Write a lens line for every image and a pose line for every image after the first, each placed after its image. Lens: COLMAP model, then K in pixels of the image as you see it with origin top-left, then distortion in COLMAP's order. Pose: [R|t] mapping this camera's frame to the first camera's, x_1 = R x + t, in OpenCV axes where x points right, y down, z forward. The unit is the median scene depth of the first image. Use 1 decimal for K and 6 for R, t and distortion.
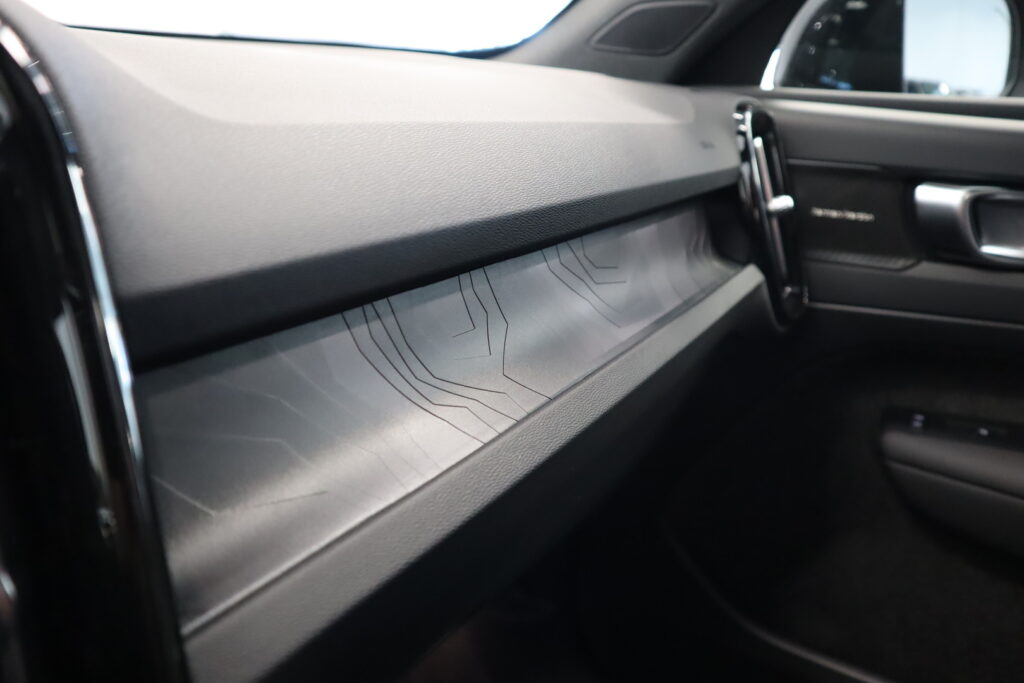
lens RADIAL K [[715.4, 0, 512.0], [0, 715.4, 341.5], [0, 0, 1]] dist [-0.106828, 0.065544]
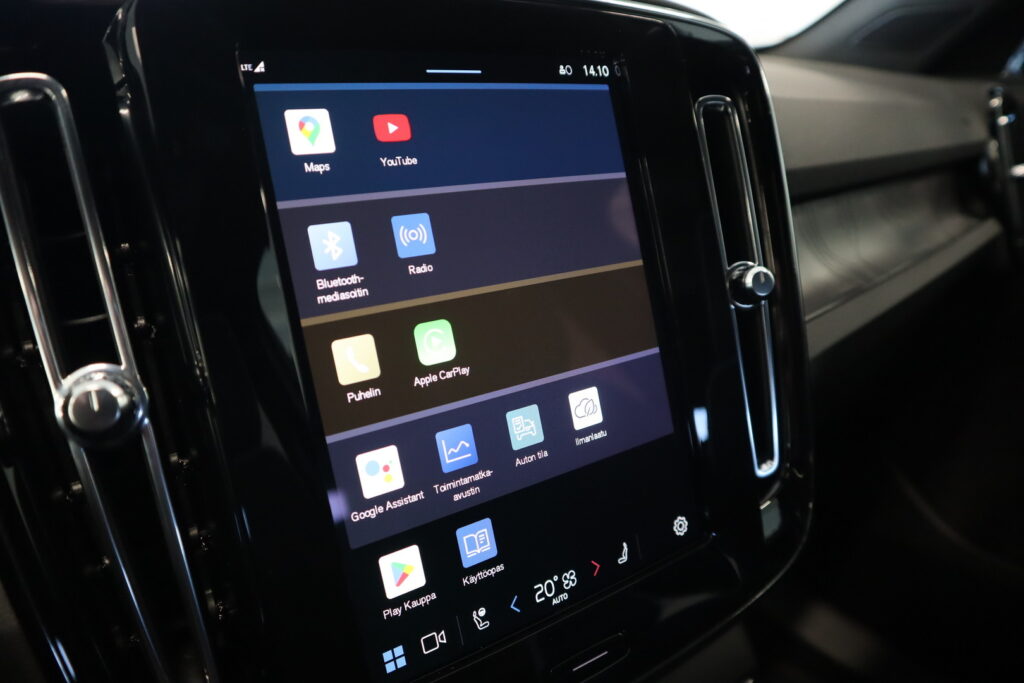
lens RADIAL K [[715.4, 0, 512.0], [0, 715.4, 341.5], [0, 0, 1]] dist [-0.106828, 0.065544]
pose [[0.980137, 0.063000, -0.188048, -0.253354], [-0.058465, 0.997851, 0.029574, 0.123768], [0.189507, -0.017992, 0.981715, -0.376099]]
